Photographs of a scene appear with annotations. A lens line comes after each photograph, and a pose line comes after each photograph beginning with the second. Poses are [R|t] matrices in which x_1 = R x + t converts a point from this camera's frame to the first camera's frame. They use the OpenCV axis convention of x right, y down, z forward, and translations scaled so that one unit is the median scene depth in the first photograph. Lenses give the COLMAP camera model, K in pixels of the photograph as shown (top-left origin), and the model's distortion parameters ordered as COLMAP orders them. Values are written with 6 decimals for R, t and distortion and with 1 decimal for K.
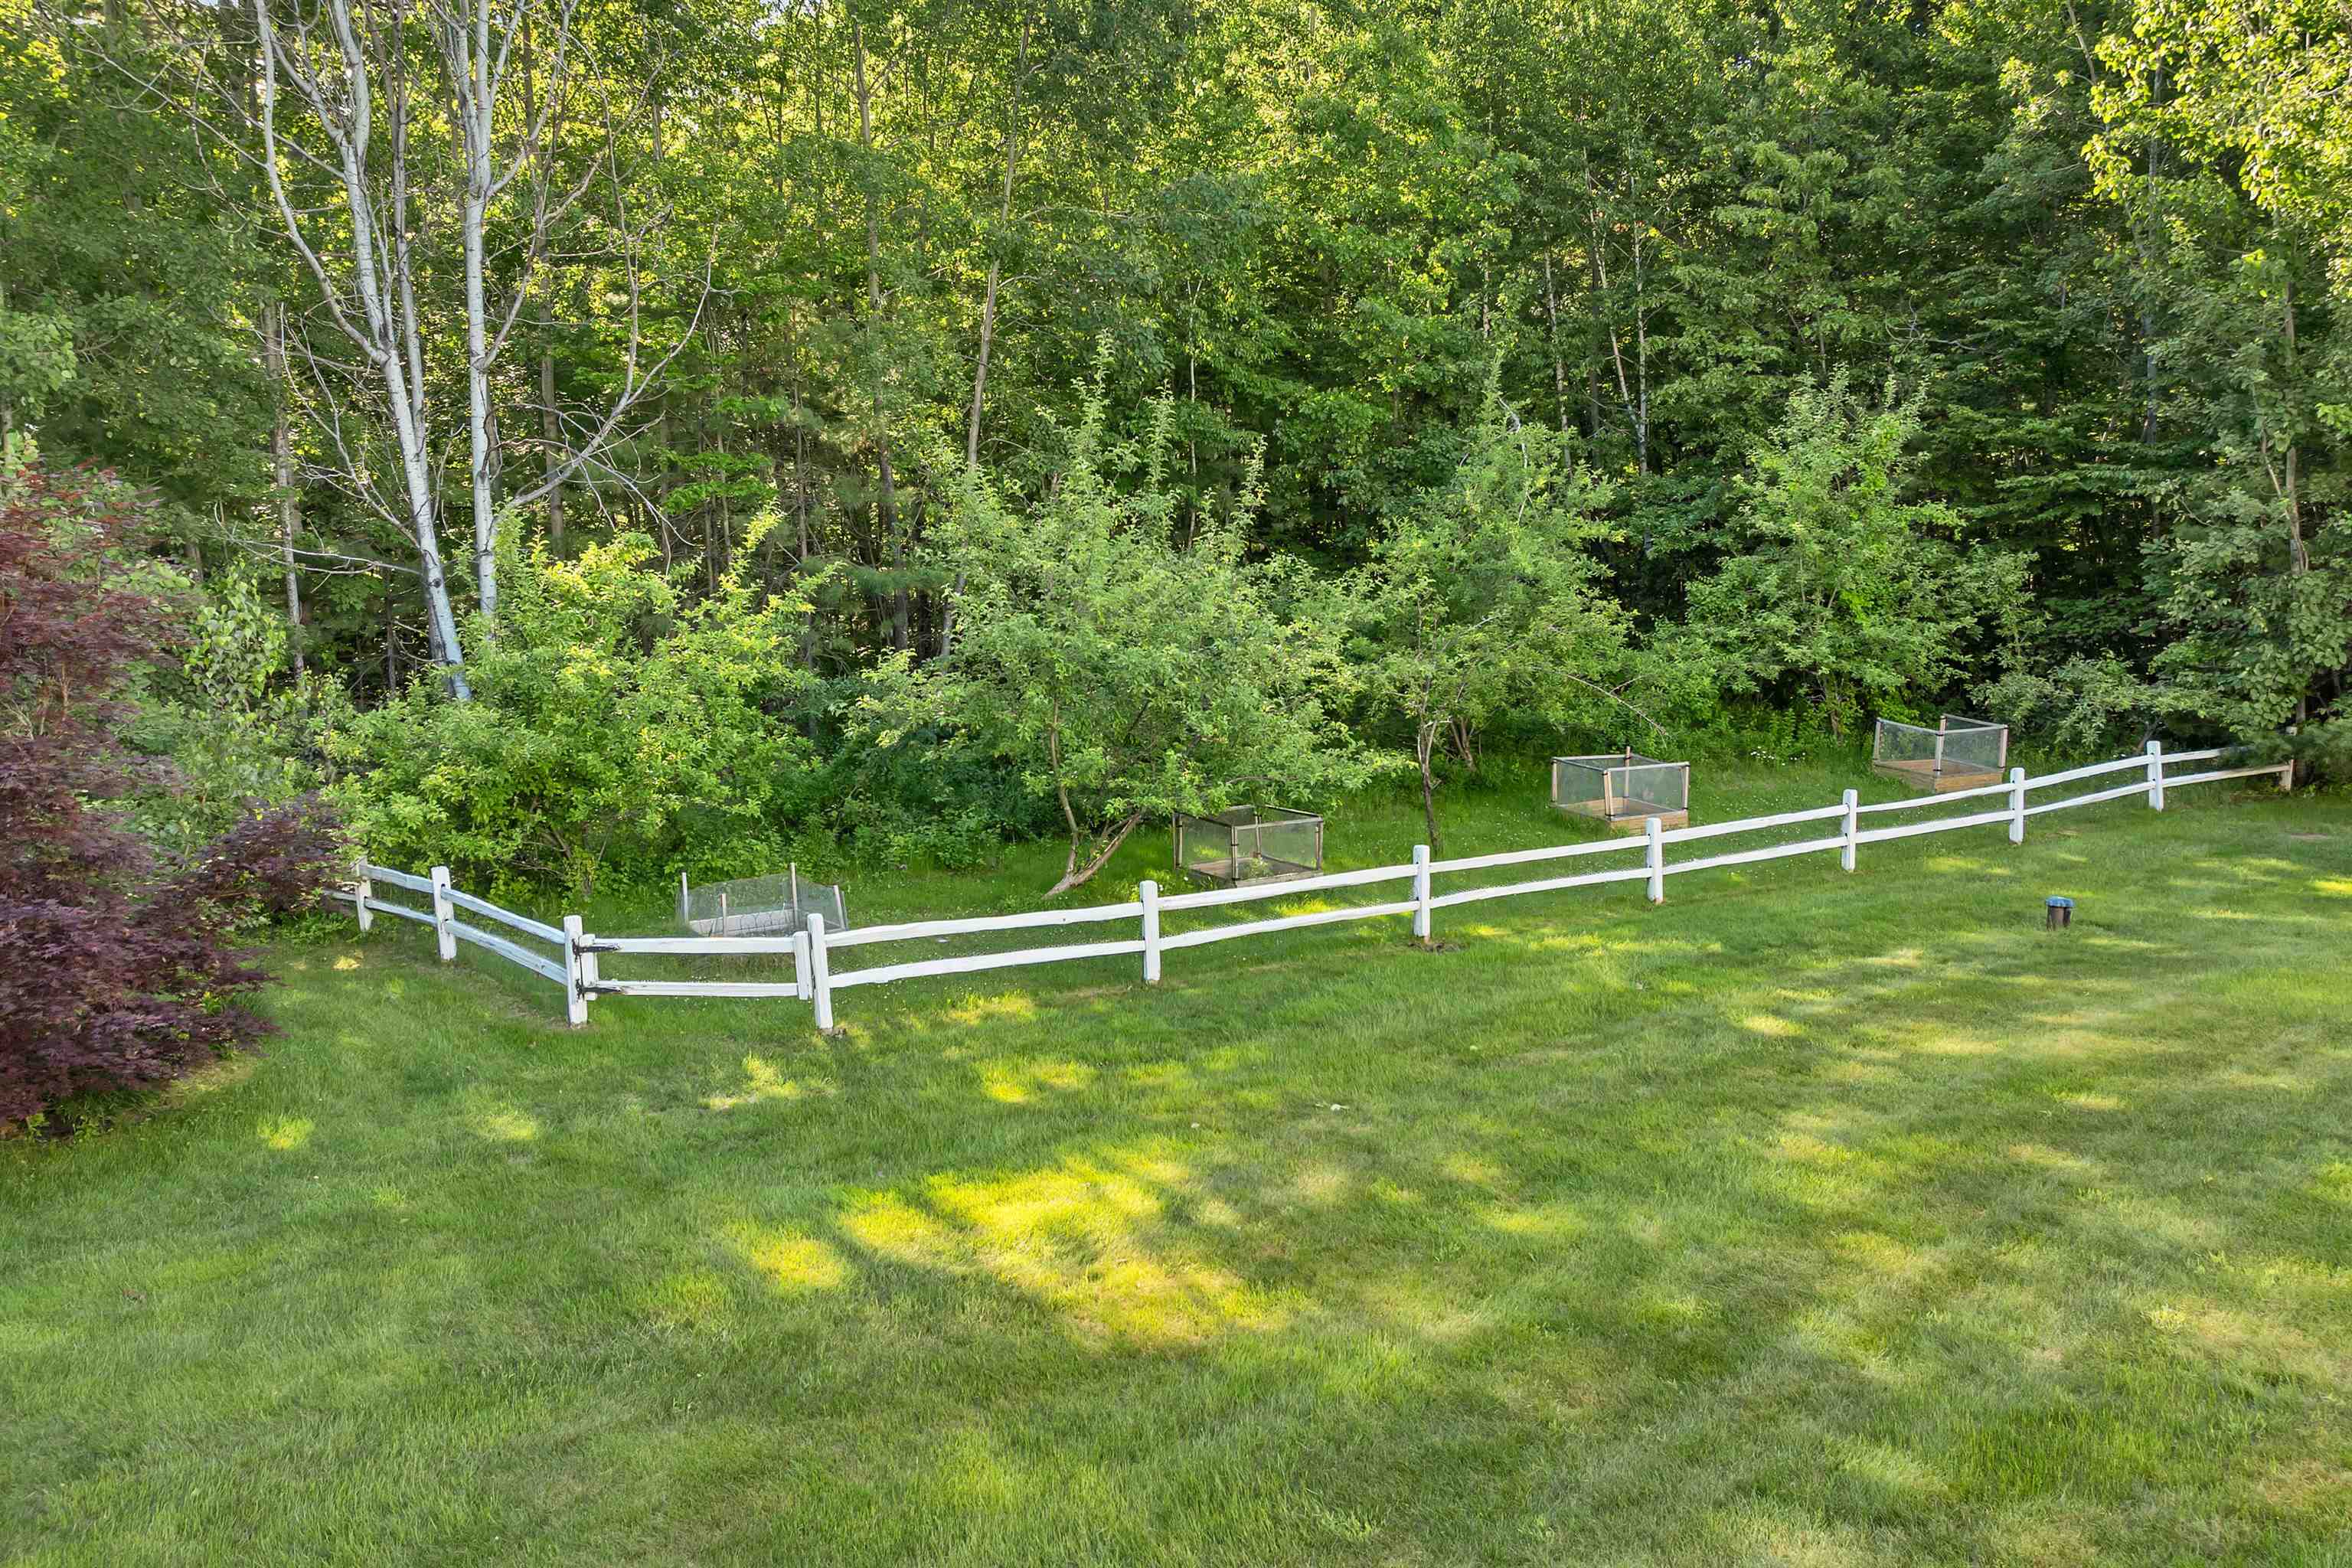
lens RADIAL K [[1675.9, 0, 1172.6], [0, 1675.9, 790.5], [0, 0, 1]] dist [-0.047395, 0.004731]
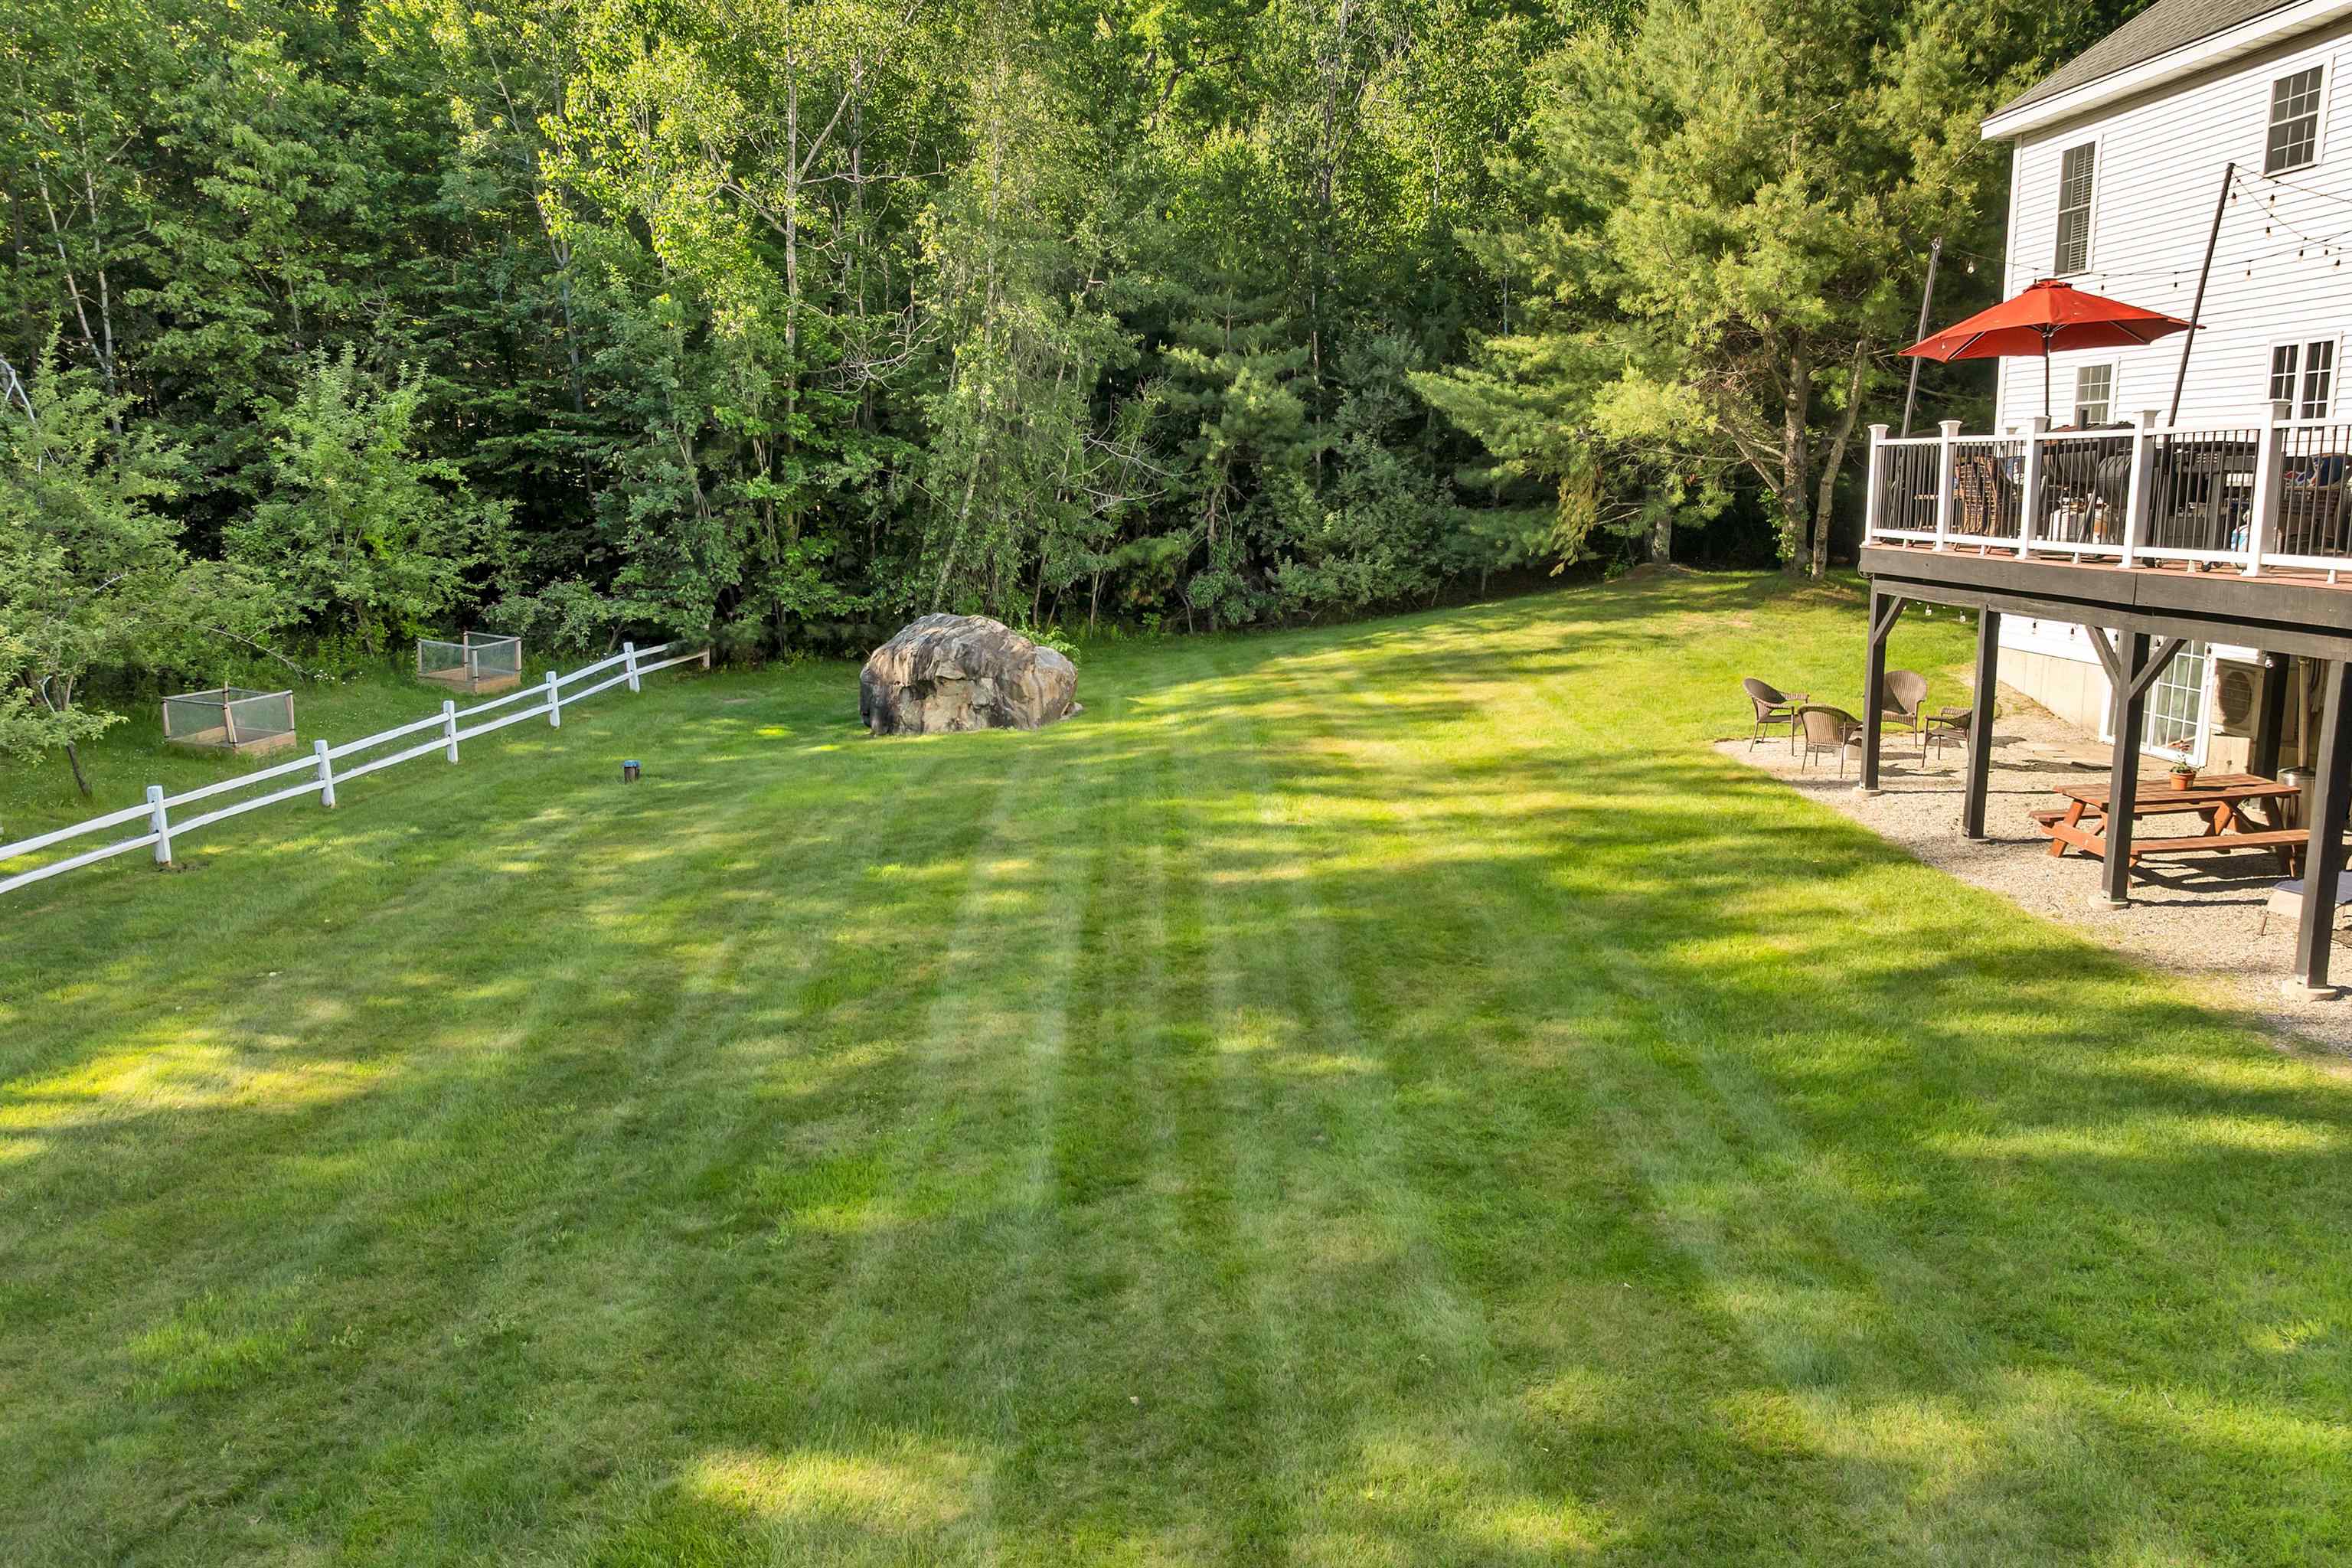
lens RADIAL K [[1722.9, 0, 1242.0], [0, 1722.9, 764.6], [0, 0, 1]] dist [-0.065212, 0.065832]
pose [[0.563672, -0.128430, 0.815953, -0.274115], [0.082463, 0.991653, 0.099118, -0.026104], [-0.821872, 0.011415, 0.569558, -0.218417]]
